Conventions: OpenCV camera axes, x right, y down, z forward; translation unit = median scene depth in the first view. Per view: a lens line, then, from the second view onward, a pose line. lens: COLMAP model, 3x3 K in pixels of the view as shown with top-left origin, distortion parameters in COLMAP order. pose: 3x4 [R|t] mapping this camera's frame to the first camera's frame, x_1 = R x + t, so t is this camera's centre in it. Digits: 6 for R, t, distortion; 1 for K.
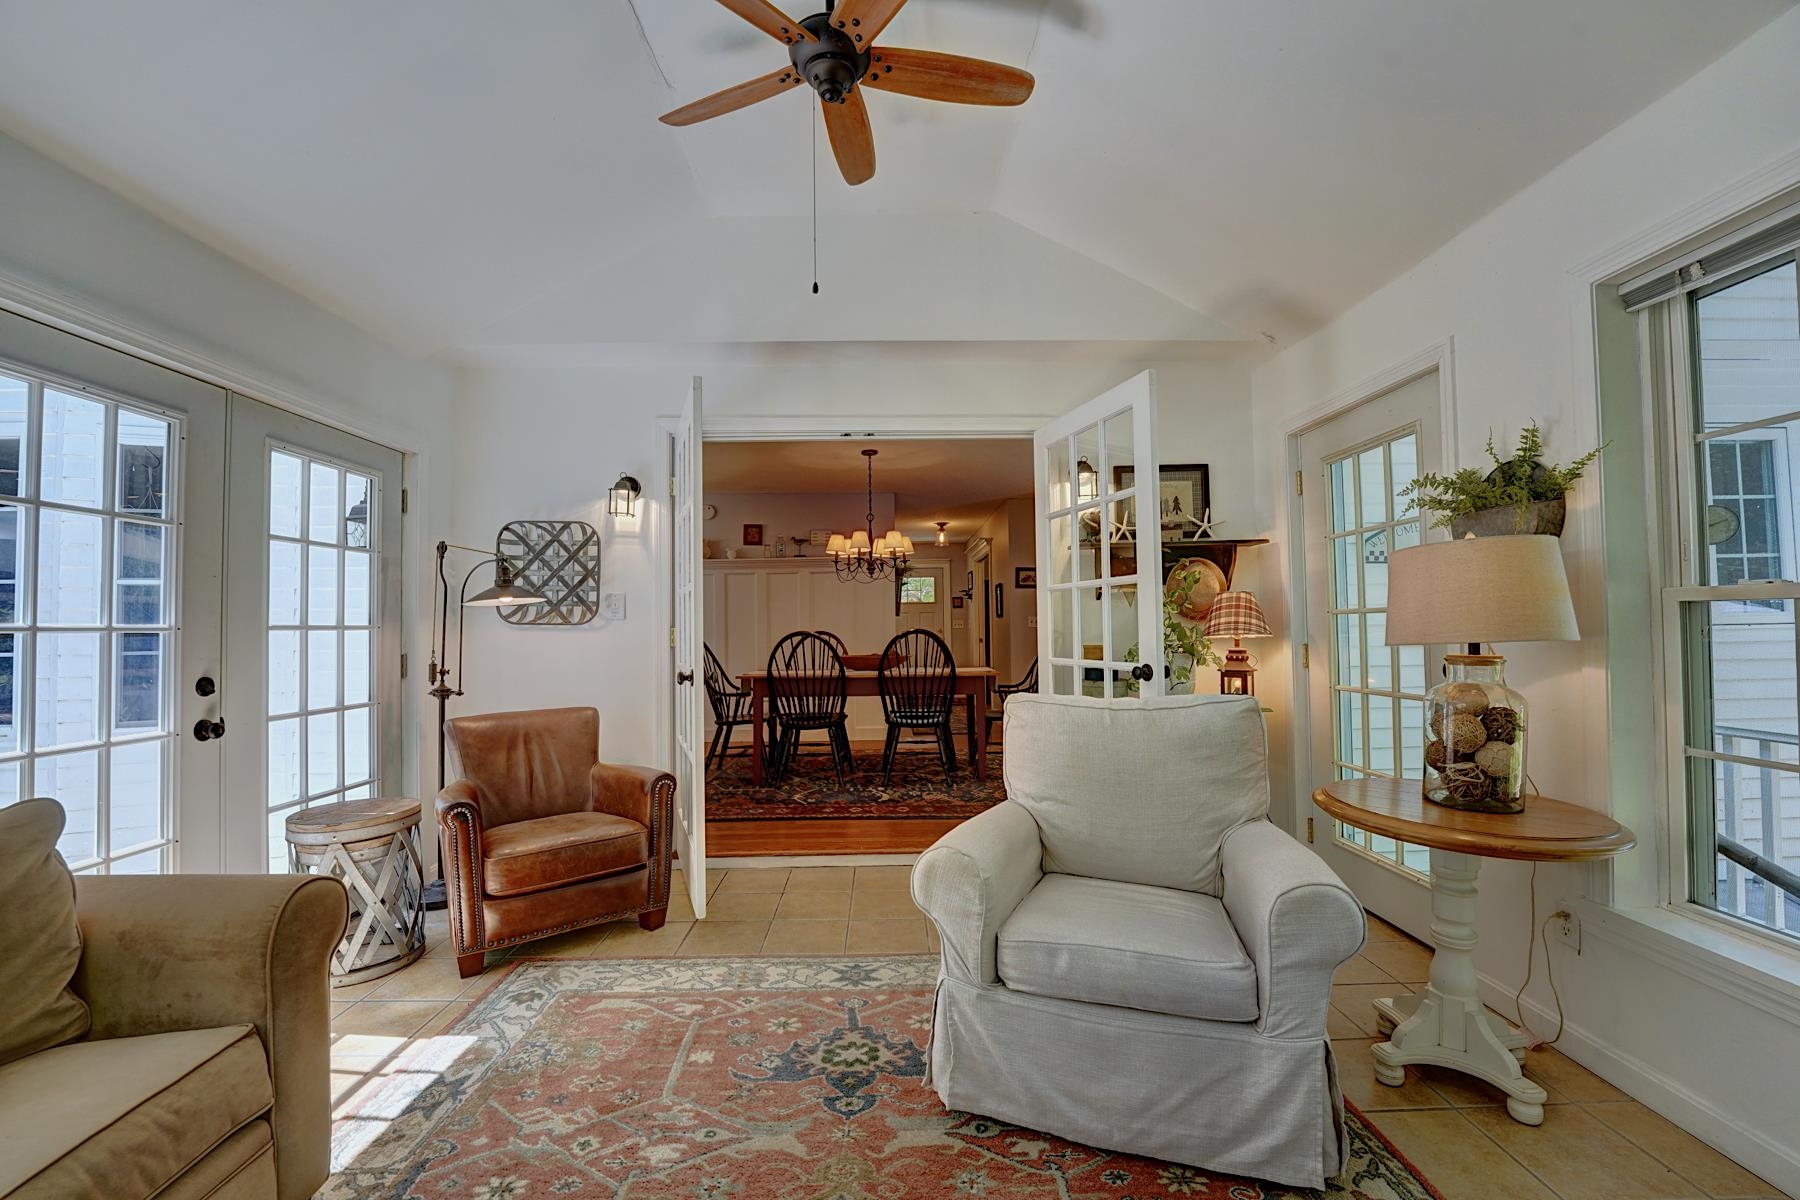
lens RADIAL K [[738.9, 0, 896.8], [0, 738.9, 608.0], [0, 0, 1]] dist [-0.024847, 0.000787]
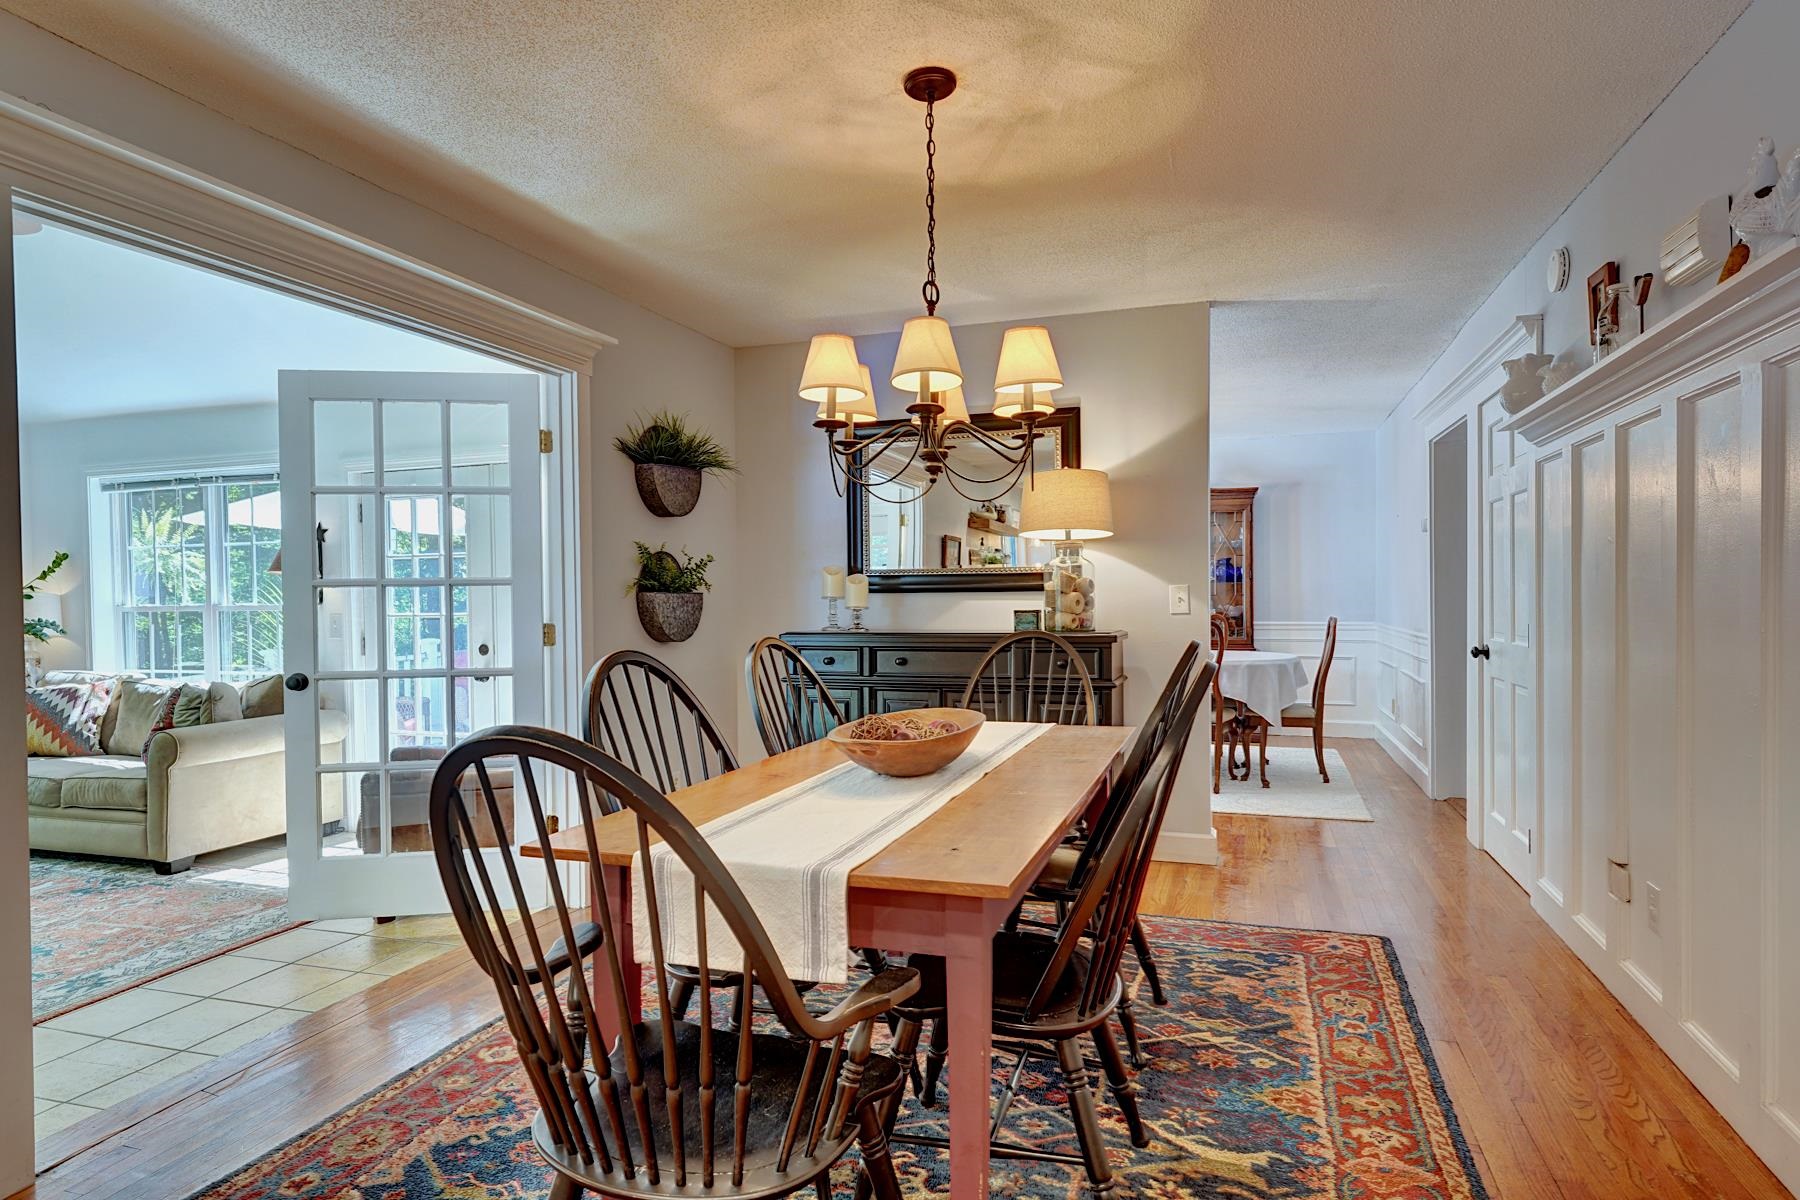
lens RADIAL K [[1004.4, 0, 903.0], [0, 1004.4, 605.4], [0, 0, 1]] dist [0.003209, -0.000729]
pose [[-0.327474, 0.032861, -0.944289, 1.215297], [0.044357, 0.998828, 0.019376, 0.005477], [0.943818, -0.035540, -0.328548, 3.560288]]
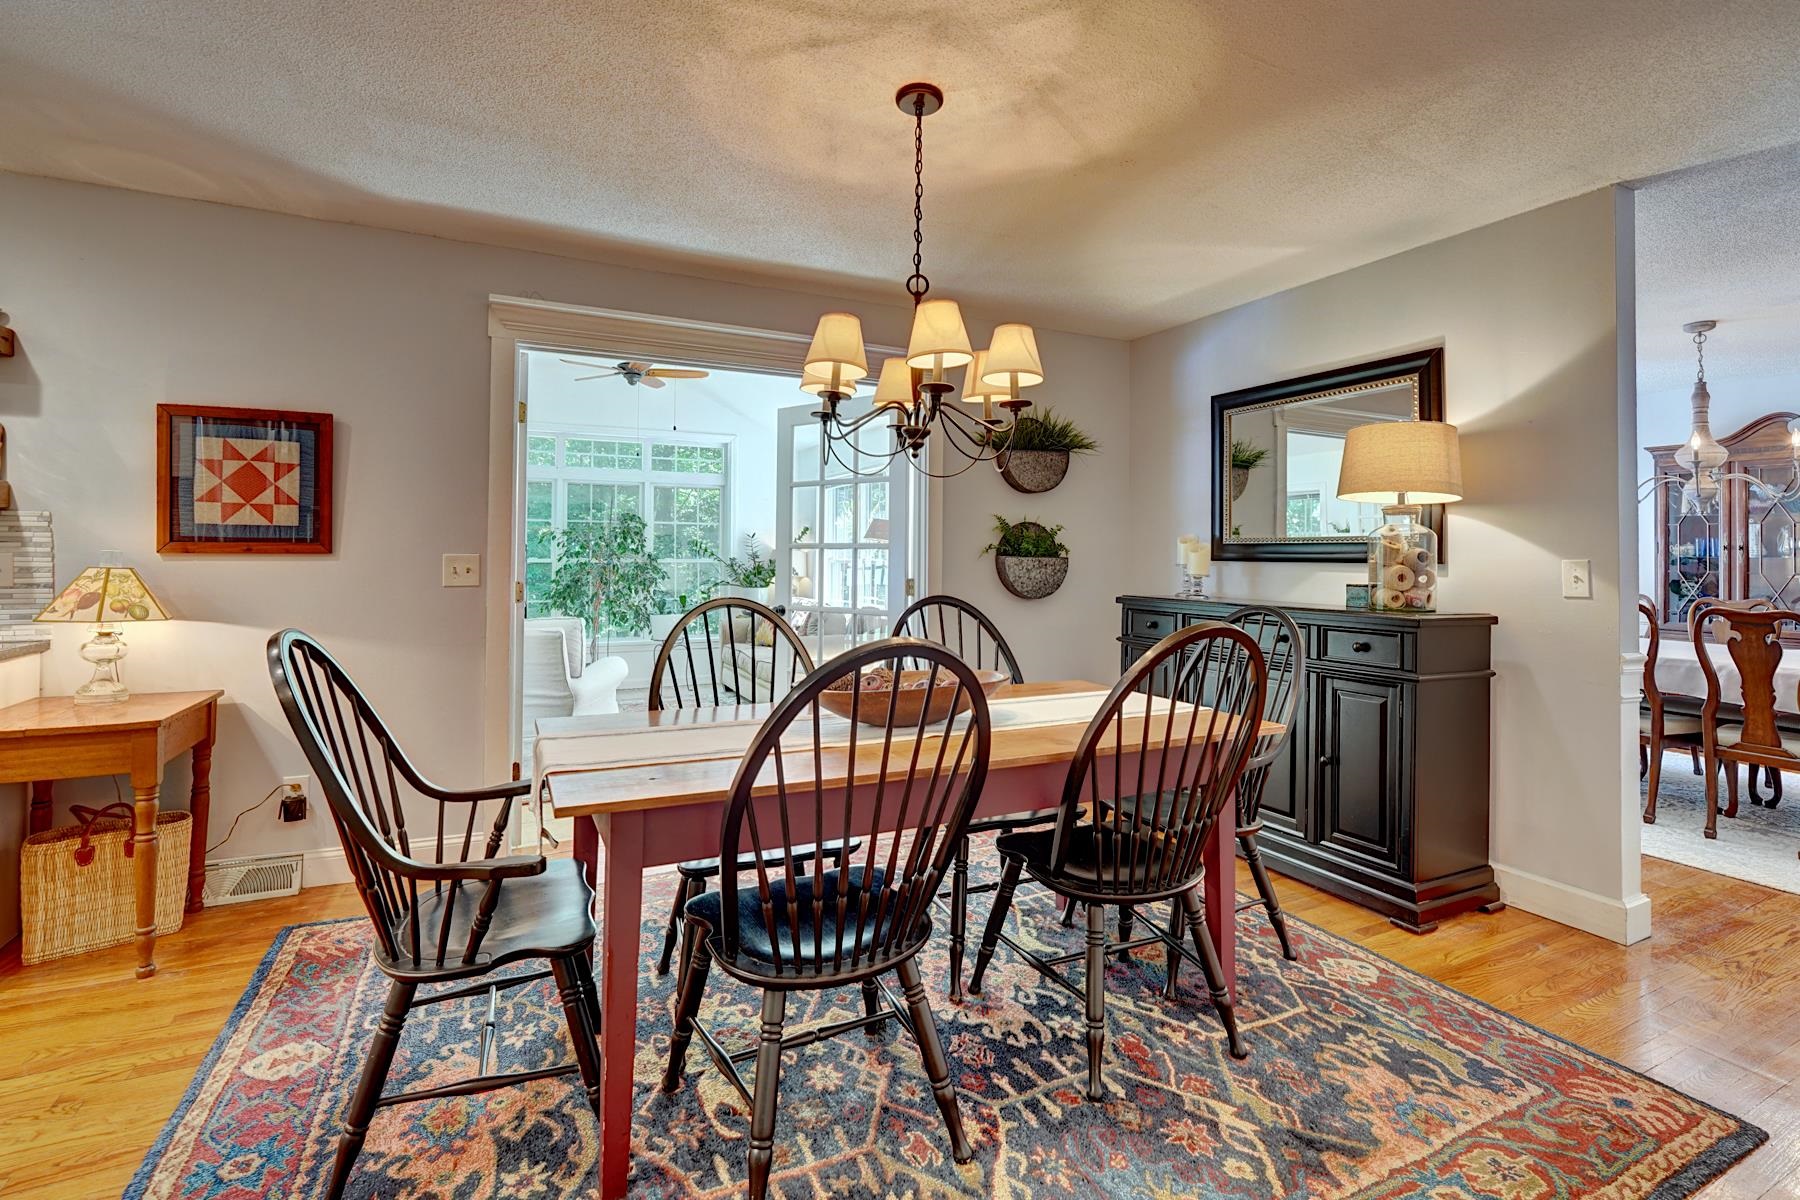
lens RADIAL K [[831.0, 0, 903.7], [0, 831.0, 536.4], [0, 0, 1]] dist [-0.012135, 0.000296]
pose [[-0.899414, -0.002141, -0.437092, 0.443133], [0.018315, 0.998925, -0.042581, 0.033041], [0.436713, -0.046303, -0.898408, 4.258493]]
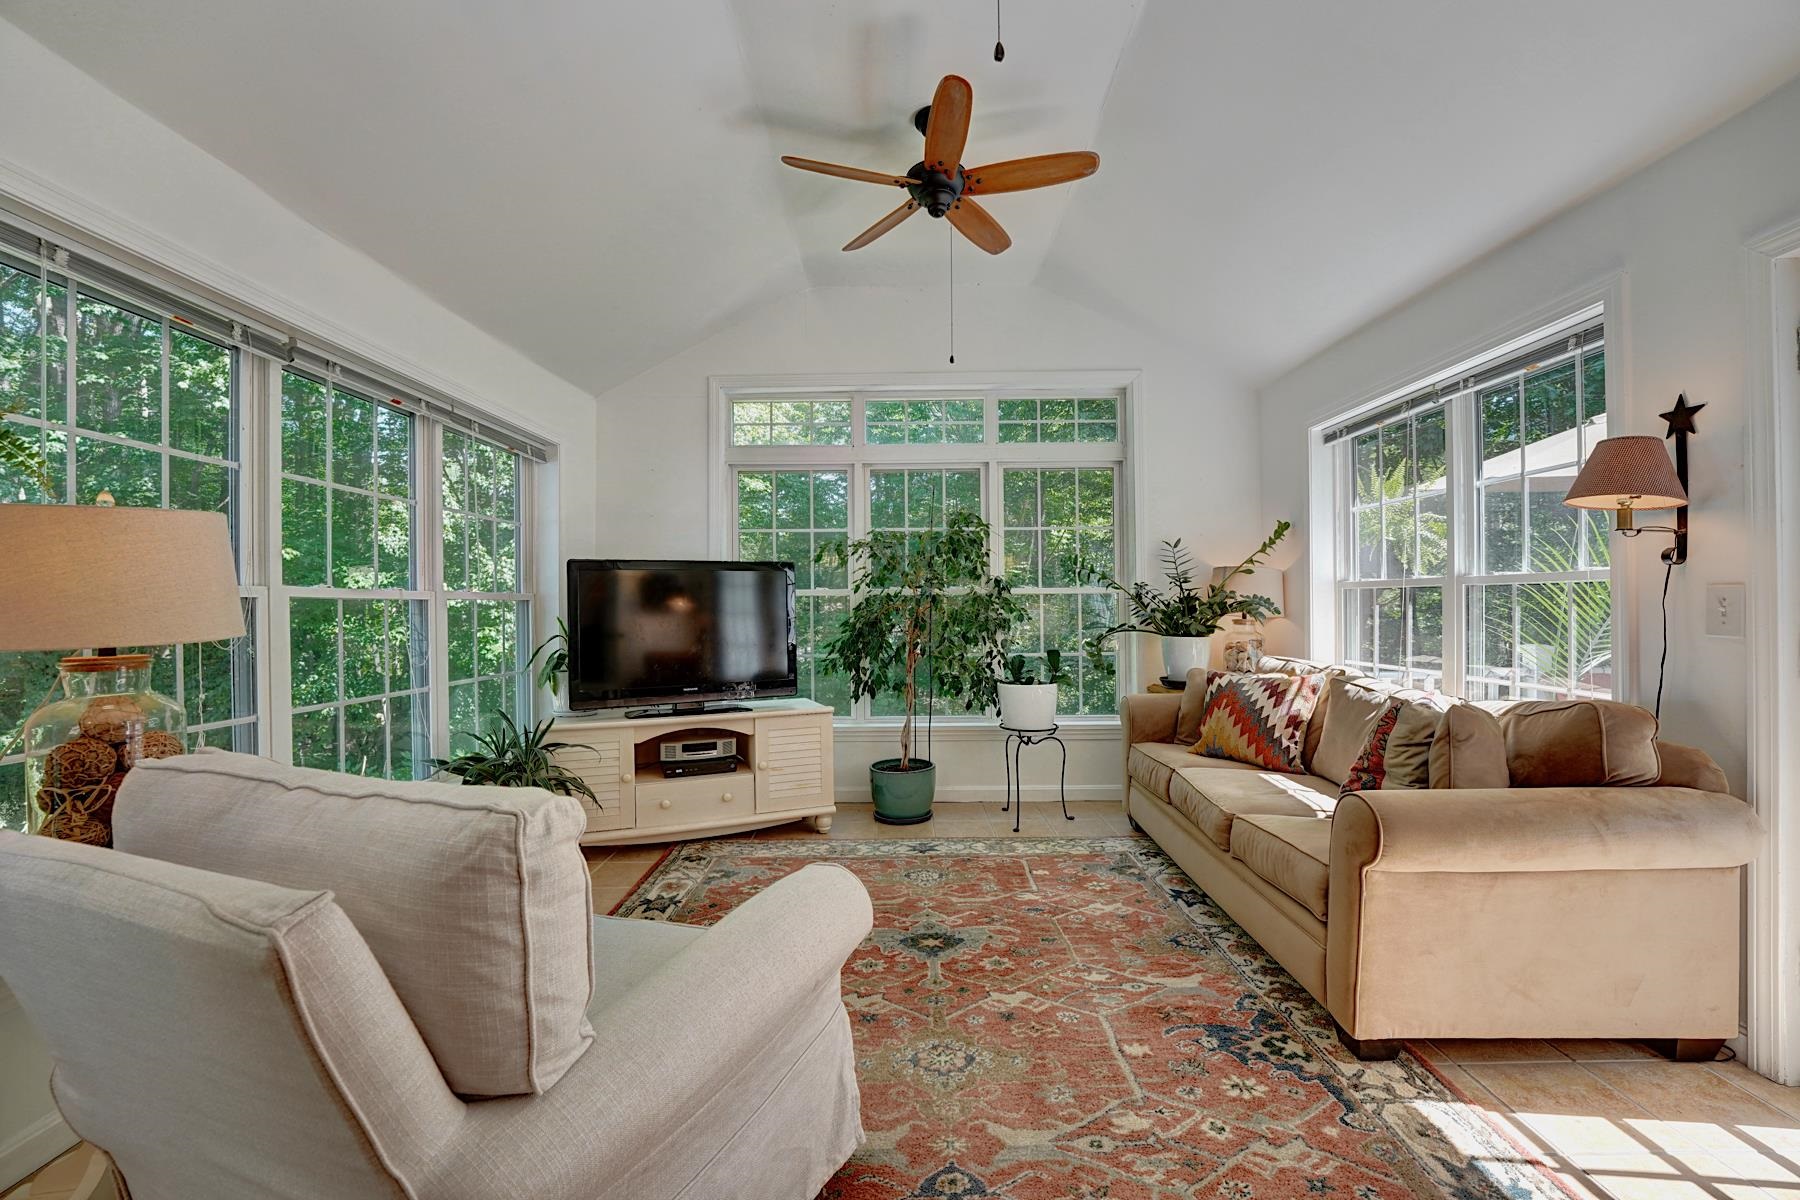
lens RADIAL K [[738.9, 0, 896.8], [0, 738.9, 608.0], [0, 0, 1]] dist [-0.024847, 0.000787]
pose [[-0.999635, 0.020017, 0.018161, -0.030469], [0.019629, 0.999580, -0.021305, 0.050375], [-0.018579, -0.020941, -0.999608, 1.860948]]
